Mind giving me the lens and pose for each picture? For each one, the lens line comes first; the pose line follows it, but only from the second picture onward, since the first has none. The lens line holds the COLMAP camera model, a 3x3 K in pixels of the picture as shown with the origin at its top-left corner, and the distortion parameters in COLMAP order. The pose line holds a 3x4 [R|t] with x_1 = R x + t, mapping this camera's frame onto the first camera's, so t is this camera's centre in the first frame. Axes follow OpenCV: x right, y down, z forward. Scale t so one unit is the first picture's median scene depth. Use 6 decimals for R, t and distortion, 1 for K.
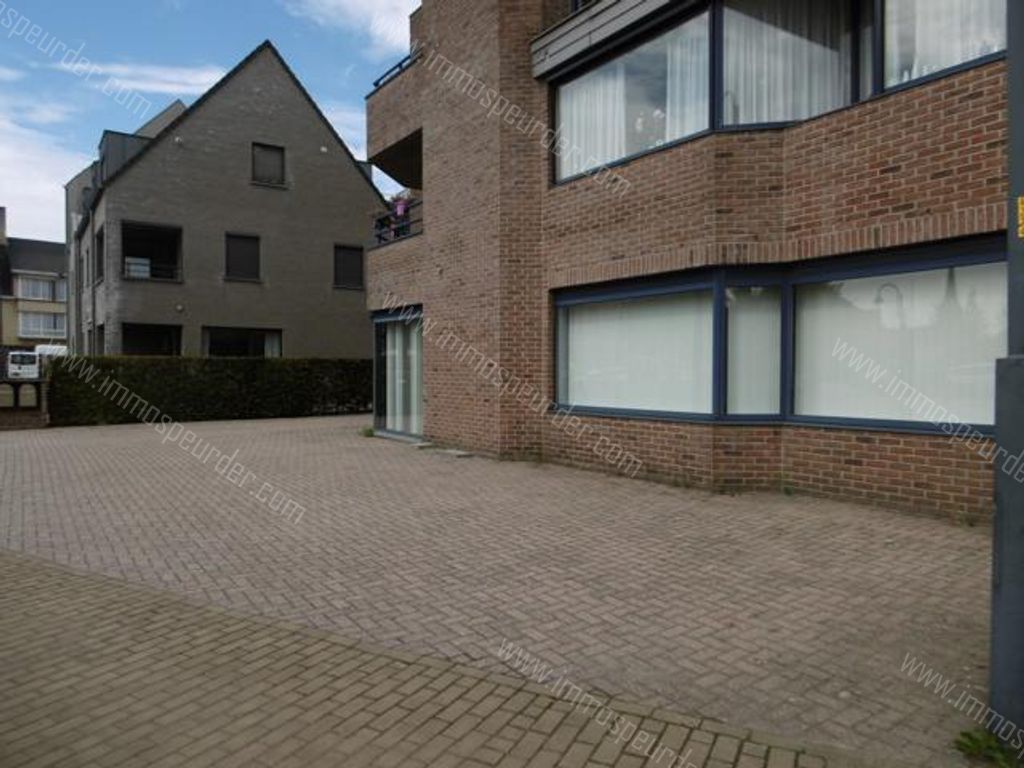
lens RADIAL K [[724.1, 0, 486.7], [0, 724.1, 381.9], [0, 0, 1]] dist [0.007935, 0.000703]
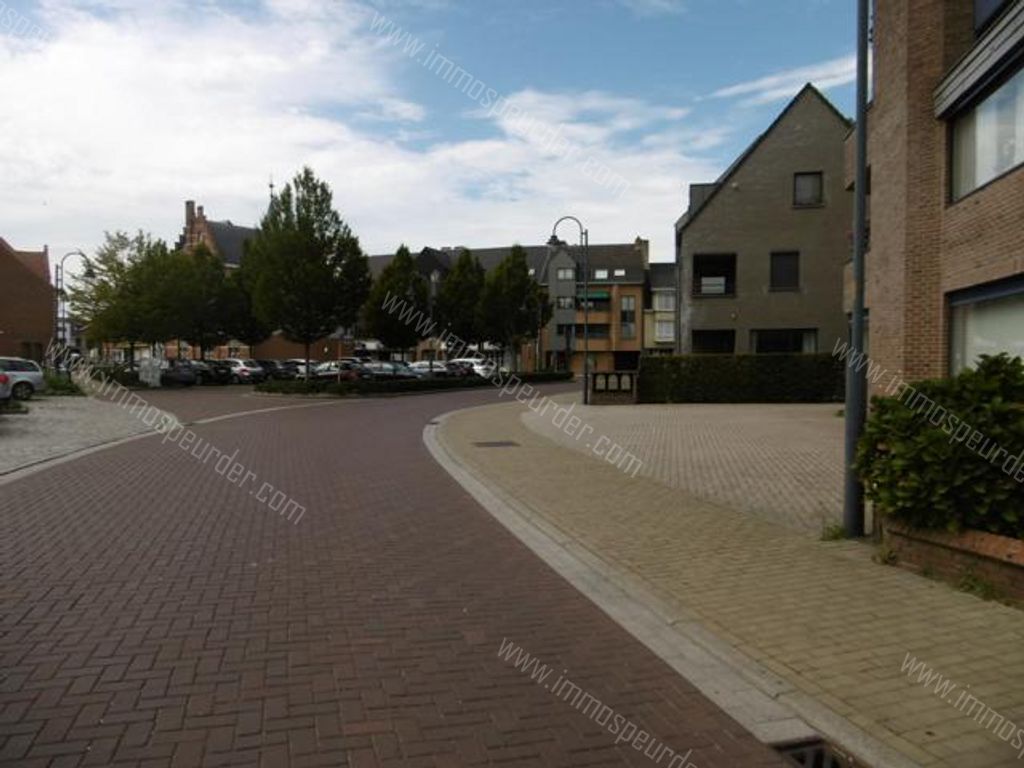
lens RADIAL K [[729.1, 0, 512.0], [0, 729.1, 384.0], [0, 0, 1]] dist [-0.040475, -0.002608]
pose [[0.699296, 0.007891, -0.714789, 0.432587], [-0.002410, 0.999959, 0.008681, 0.014463], [0.714829, -0.004348, 0.699286, -0.344092]]
